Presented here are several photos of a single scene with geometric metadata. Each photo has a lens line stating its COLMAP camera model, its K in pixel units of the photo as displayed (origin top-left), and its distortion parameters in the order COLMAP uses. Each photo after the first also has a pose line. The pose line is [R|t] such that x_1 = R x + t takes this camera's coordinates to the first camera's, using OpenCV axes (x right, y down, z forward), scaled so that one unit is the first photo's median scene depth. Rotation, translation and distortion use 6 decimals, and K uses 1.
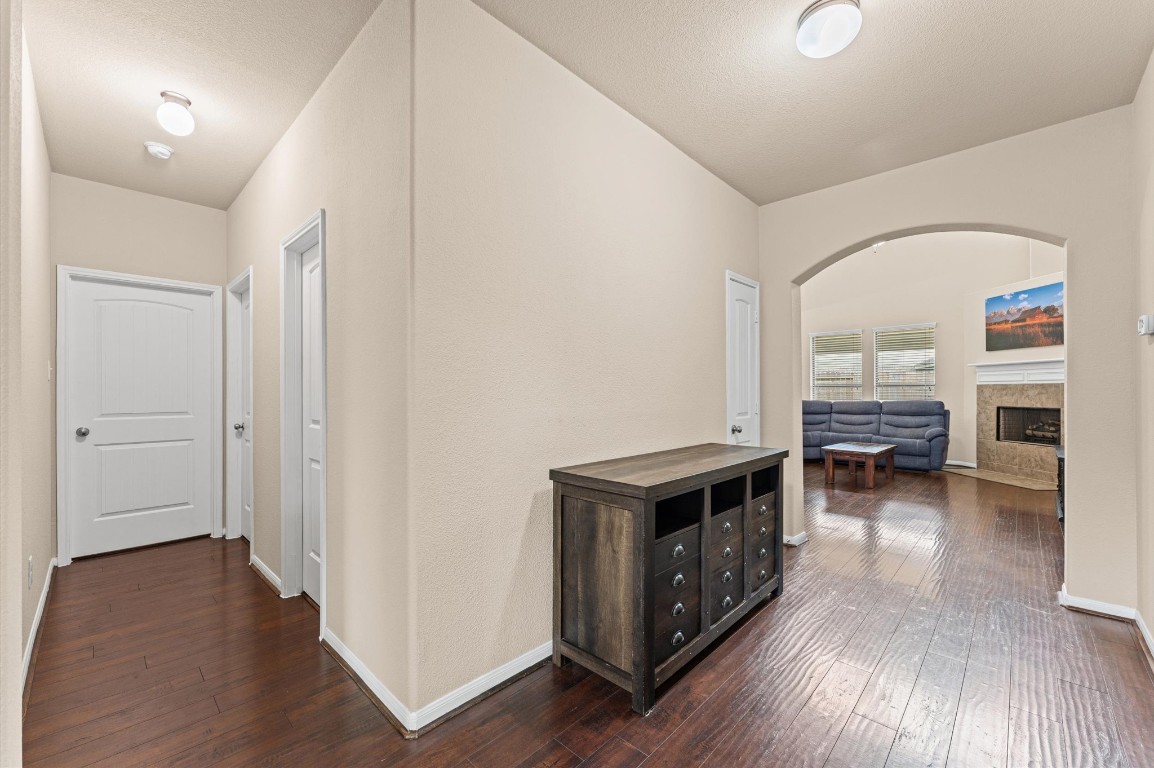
lens RADIAL K [[468.3, 0, 574.8], [0, 468.3, 390.3], [0, 0, 1]] dist [-0.001921, 0.000144]
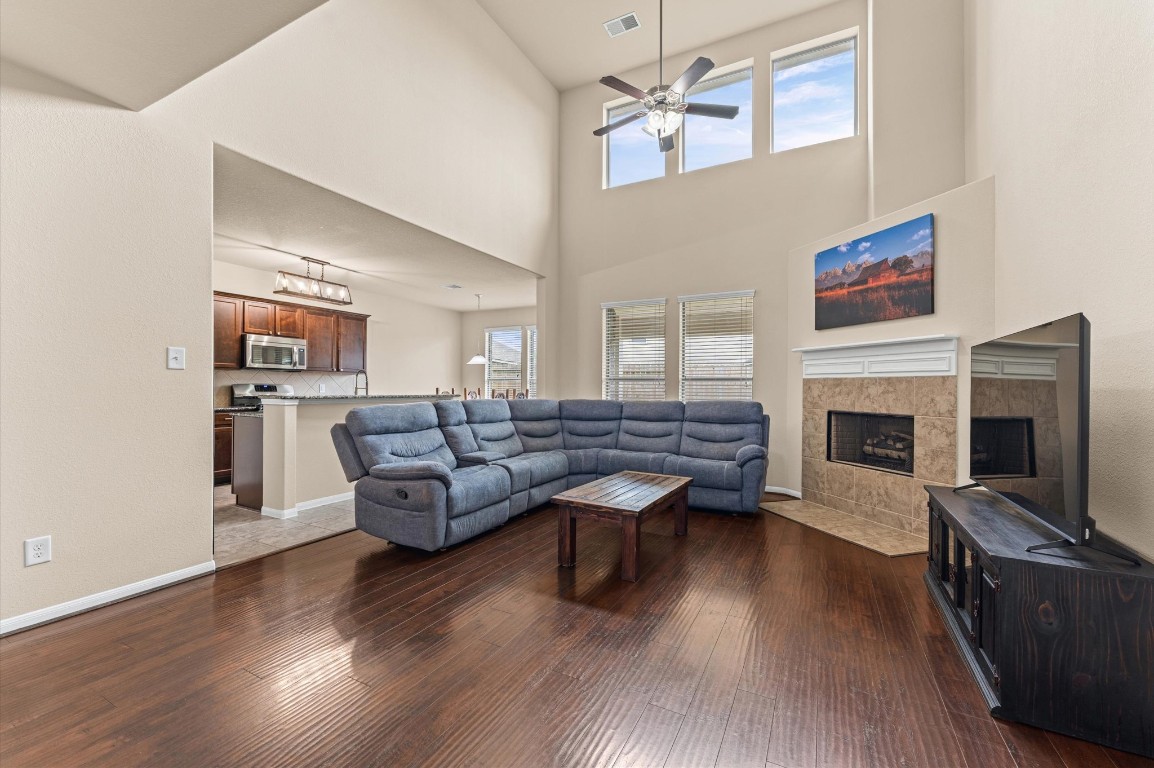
lens RADIAL K [[468.3, 0, 579.7], [0, 468.3, 386.6], [0, 0, 1]] dist [-0.001921, 0.000144]
pose [[0.960660, 0.009438, 0.277567, 0.370629], [-0.009987, 0.999950, 0.000563, 0.002701], [-0.277548, -0.003313, 0.960706, 0.451526]]
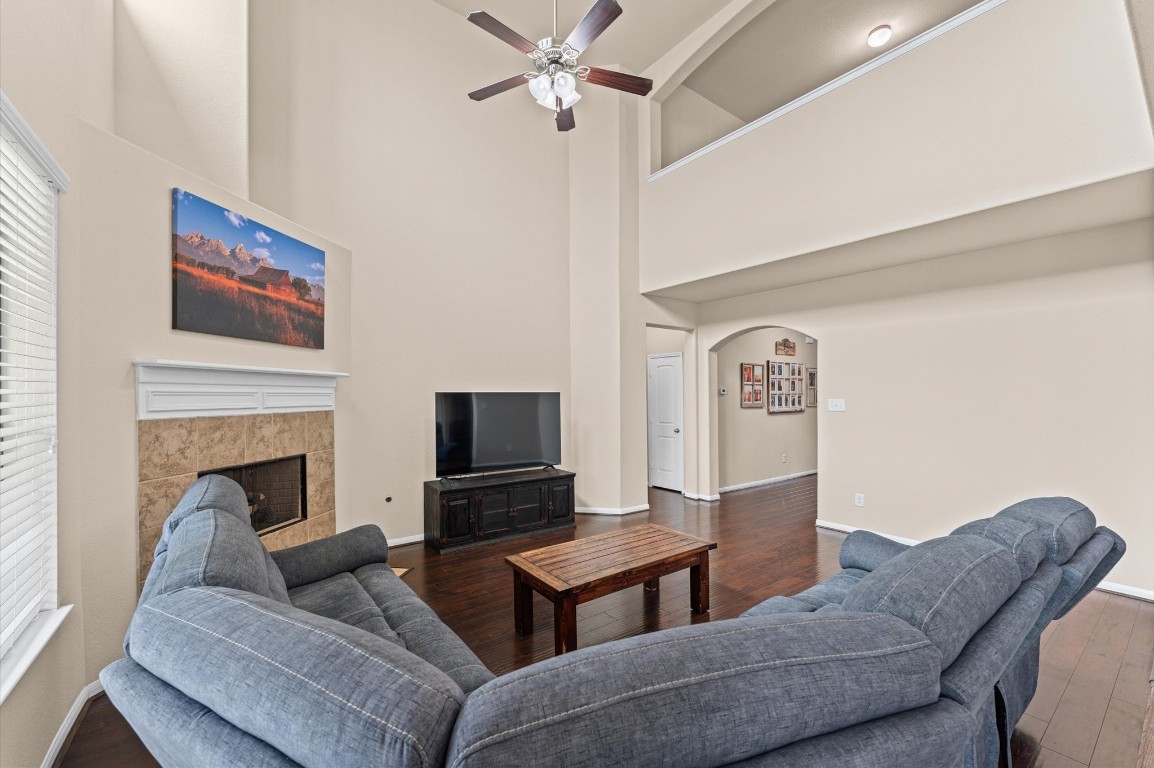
lens RADIAL K [[468.3, 0, 578.9], [0, 468.3, 389.8], [0, 0, 1]] dist [-0.001921, 0.000144]
pose [[-0.985955, 0.009148, 0.166758, 0.524161], [0.007161, 0.999896, -0.012513, -0.029503], [-0.166855, -0.011143, -0.985919, 1.365013]]
